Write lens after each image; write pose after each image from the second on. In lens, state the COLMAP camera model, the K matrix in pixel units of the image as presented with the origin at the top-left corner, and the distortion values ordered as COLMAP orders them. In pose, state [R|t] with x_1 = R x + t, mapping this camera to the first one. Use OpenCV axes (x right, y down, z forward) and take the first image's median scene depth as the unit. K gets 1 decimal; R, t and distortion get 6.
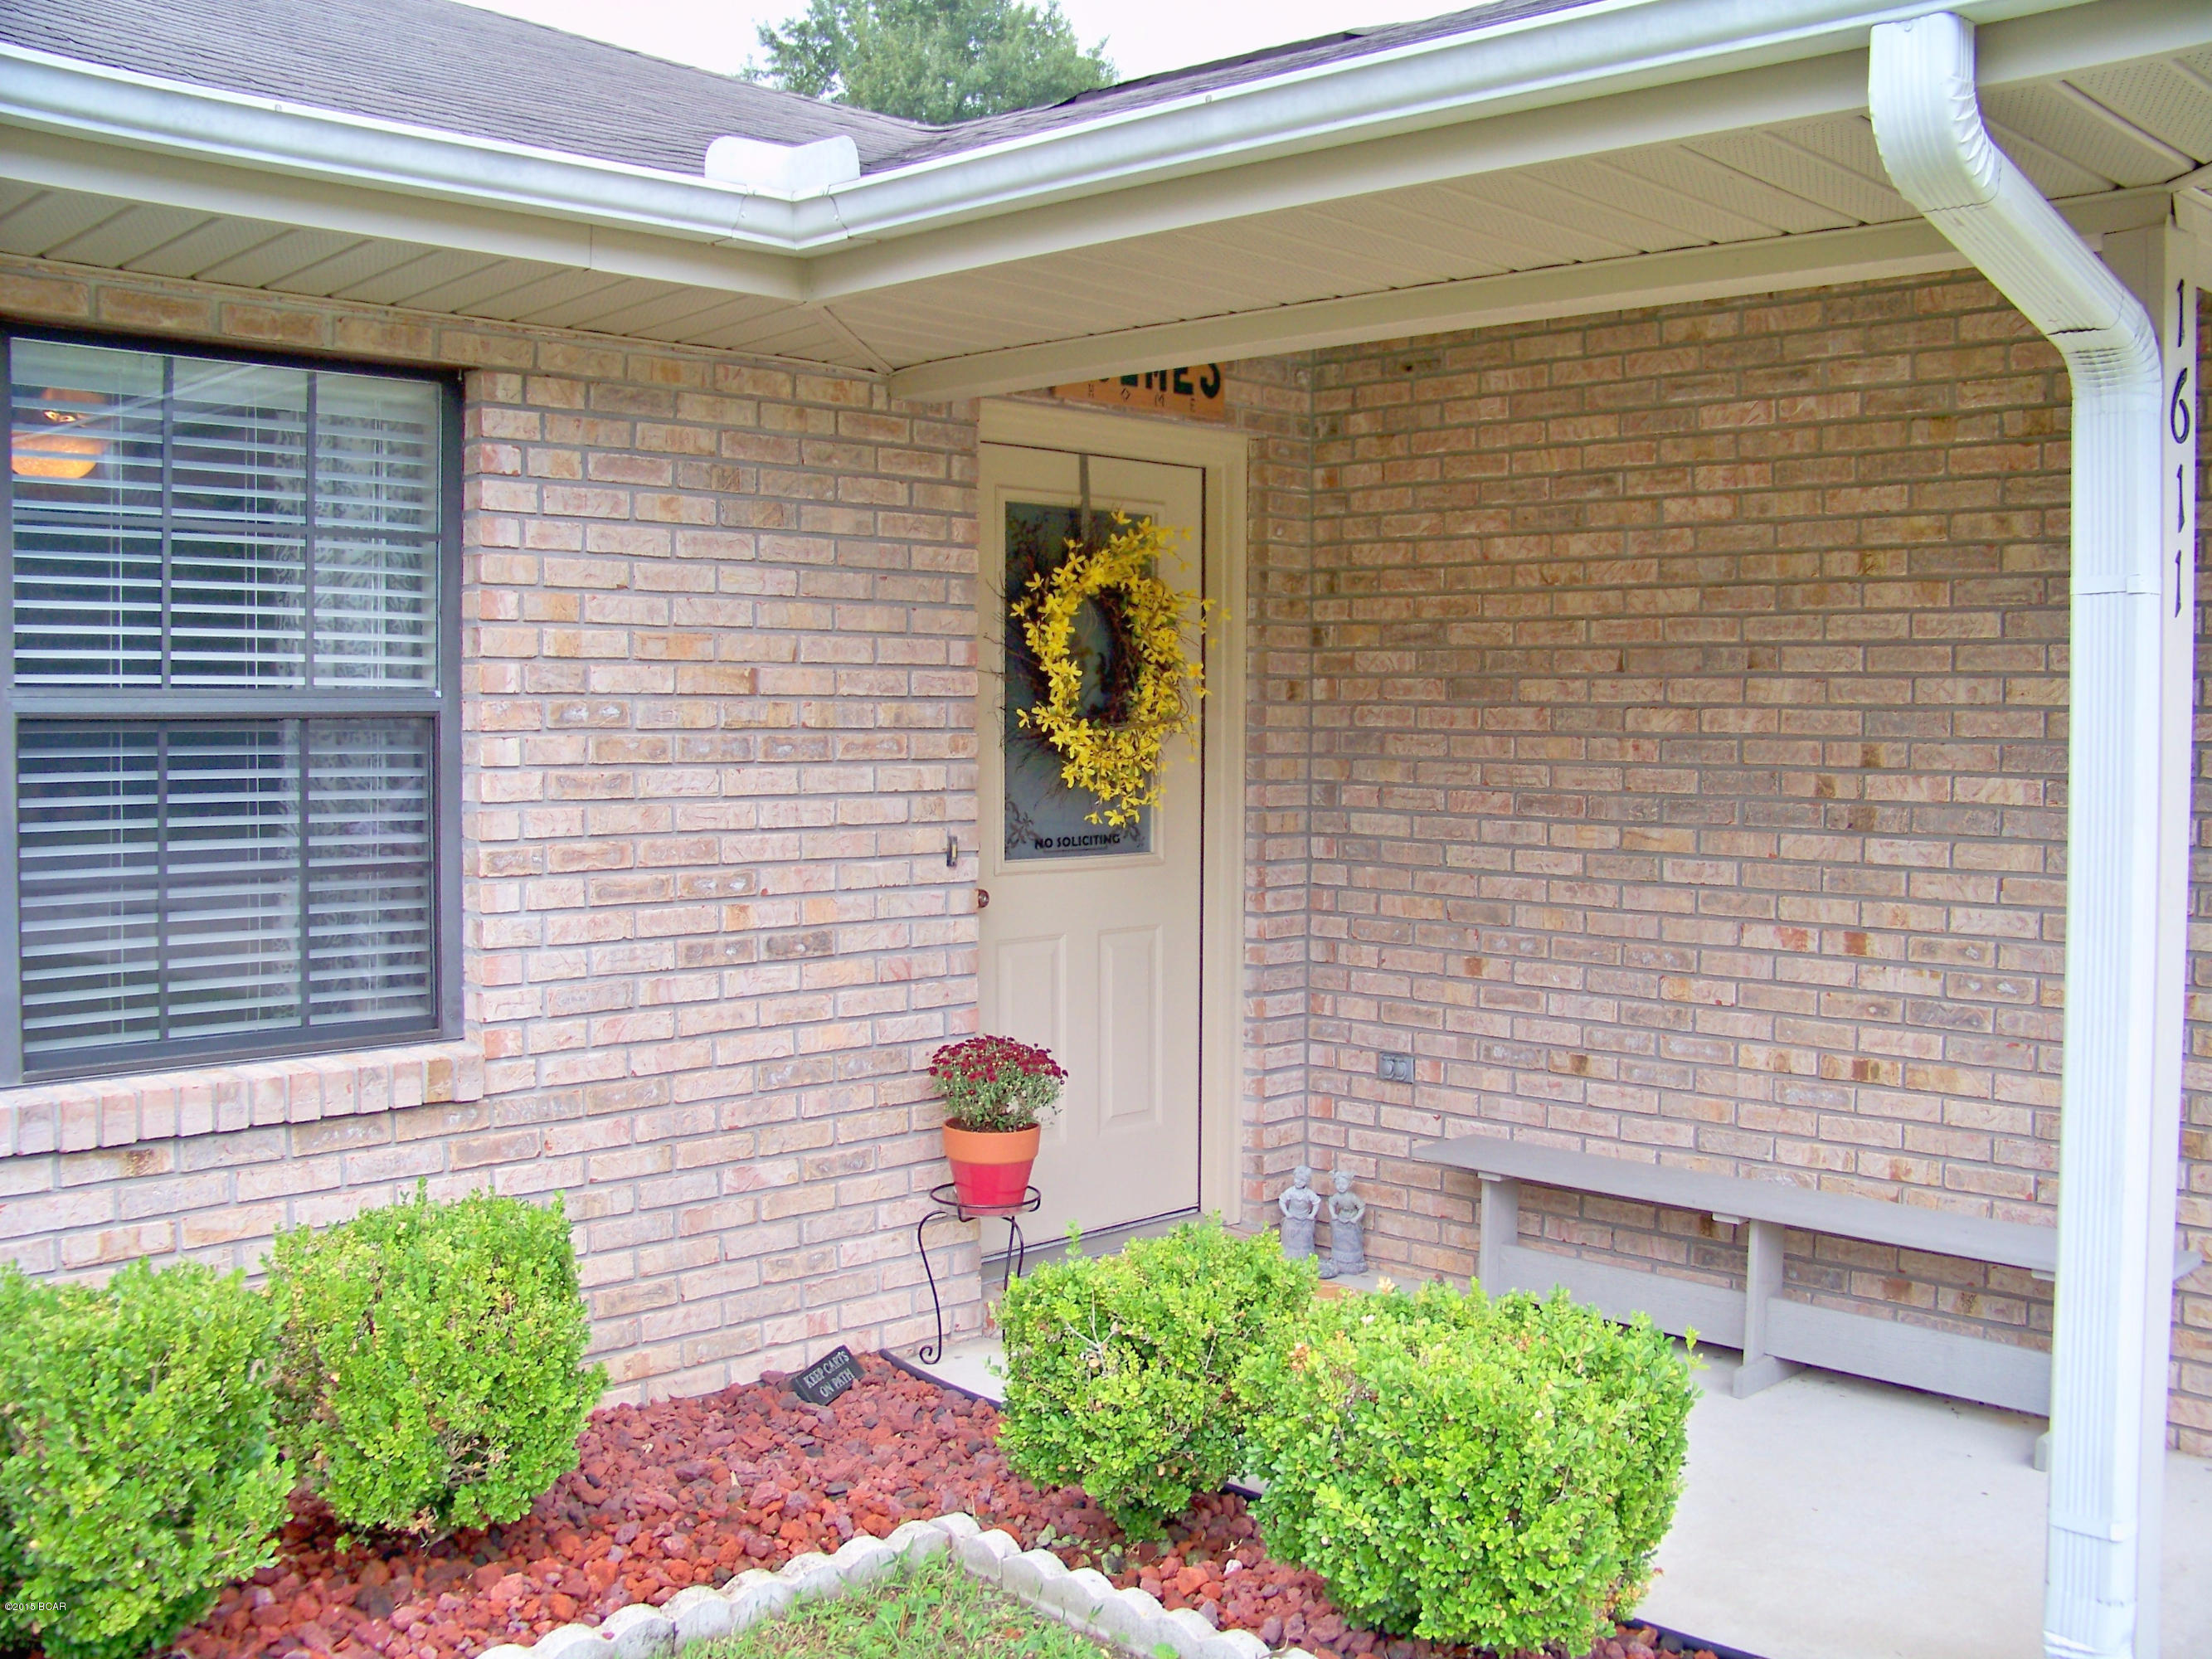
lens RADIAL K [[2180.5, 0, 1122.9], [0, 2180.5, 827.3], [0, 0, 1]] dist [-0.255182, 0.322186]
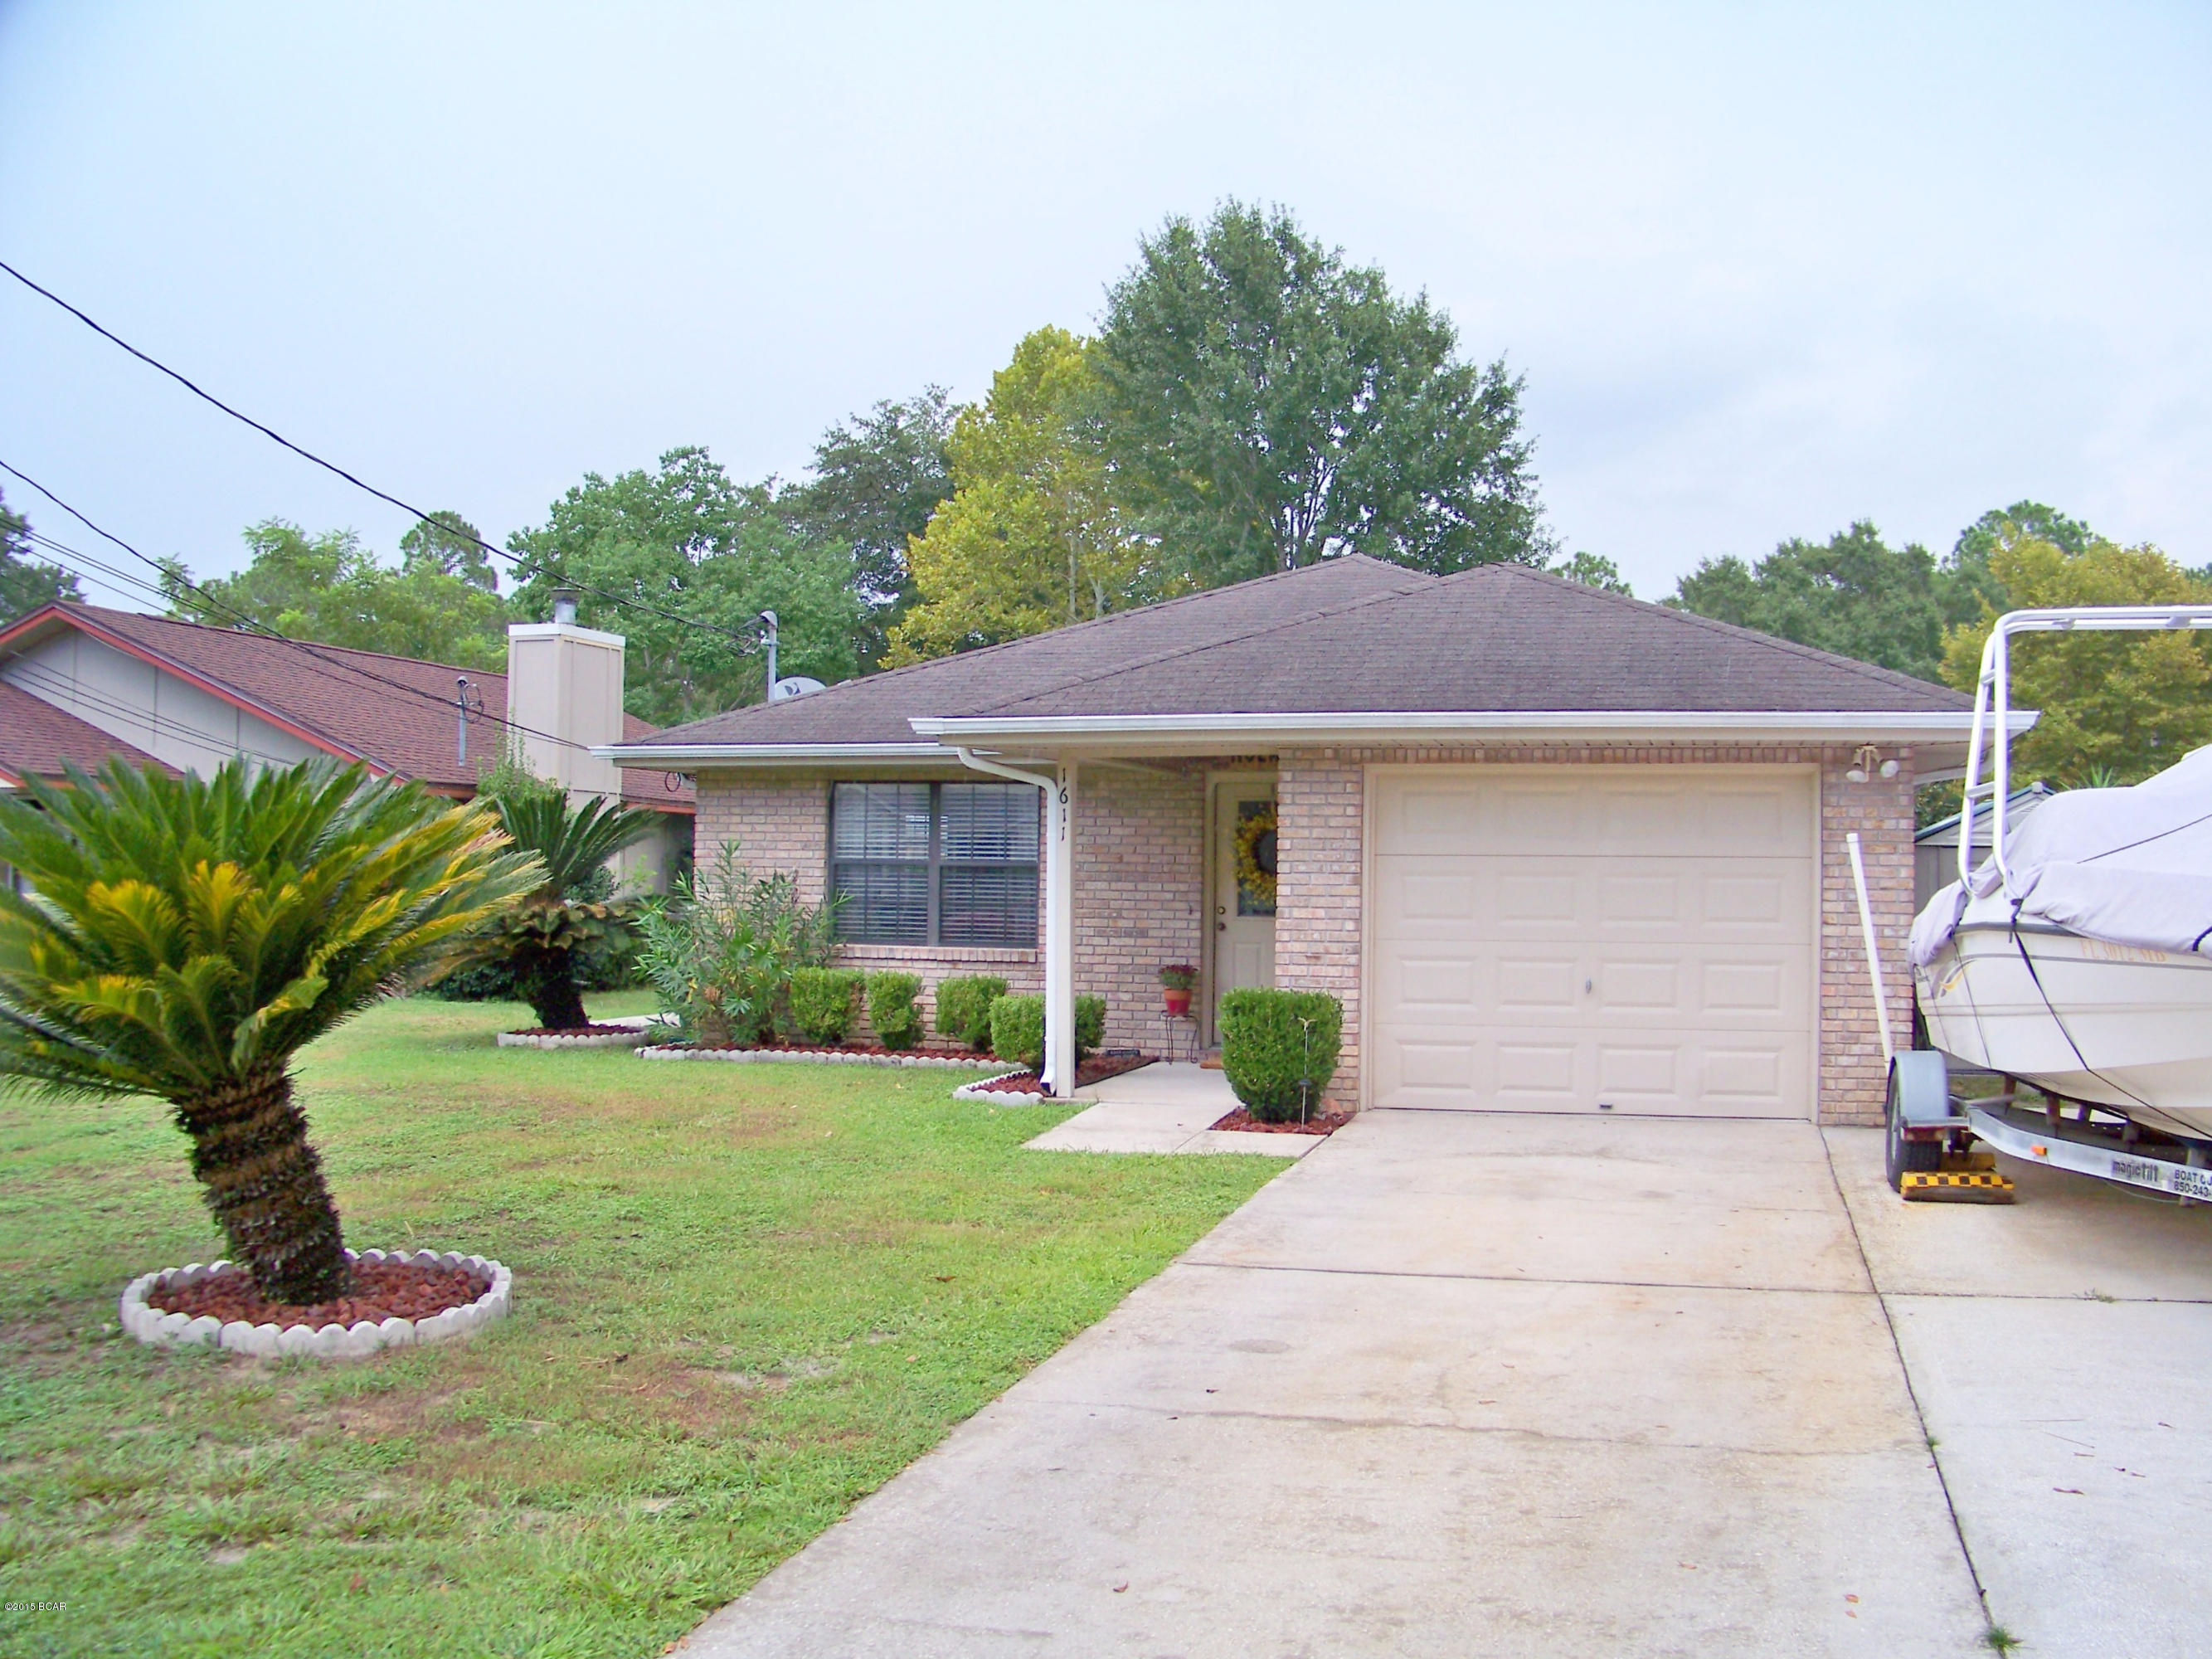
lens RADIAL K [[2180.5, 0, 1122.9], [0, 2180.5, 827.3], [0, 0, 1]] dist [-0.255182, 0.322186]
pose [[0.492521, -0.019185, -0.870089, 3.023102], [-0.056047, 0.996982, -0.053709, 0.076657], [0.868494, 0.075219, 0.489959, -0.797503]]
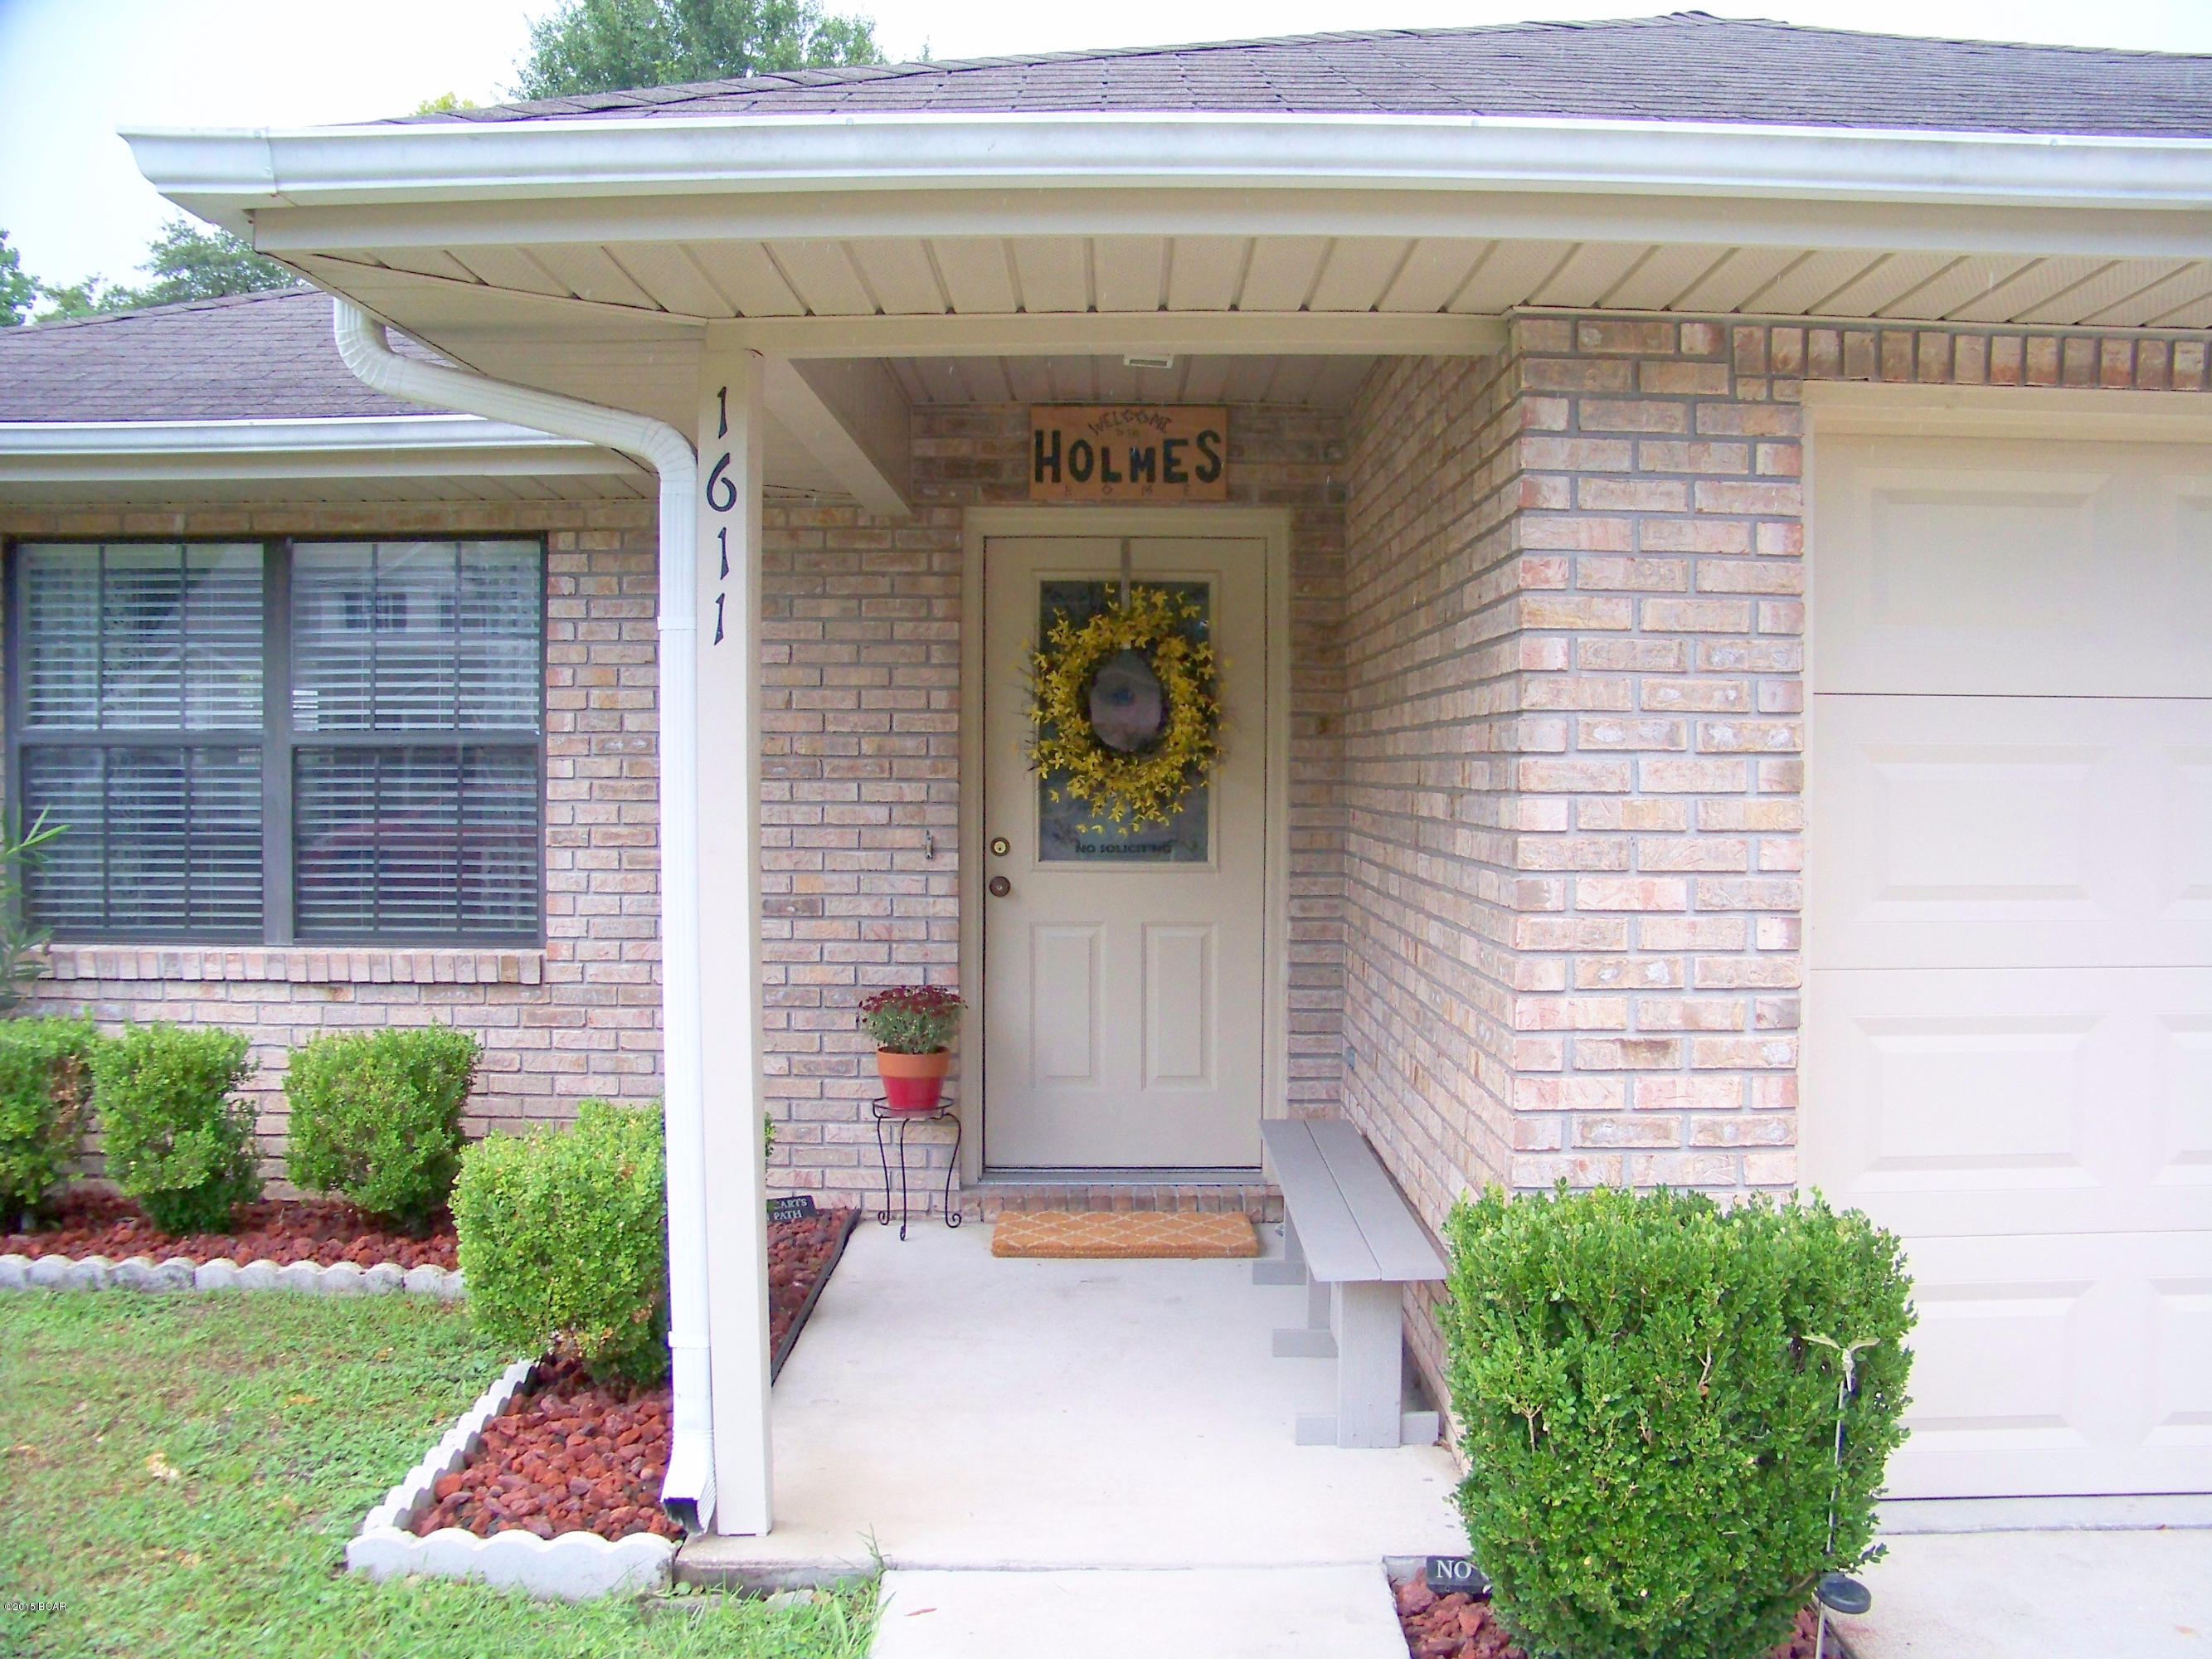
lens RADIAL K [[2180.5, 0, 1122.9], [0, 2180.5, 827.3], [0, 0, 1]] dist [-0.255182, 0.322186]
pose [[0.714117, 0.016937, -0.699821, 1.030368], [-0.037339, 0.999206, -0.013920, 0.013940], [0.699029, 0.036071, 0.714183, 0.134990]]
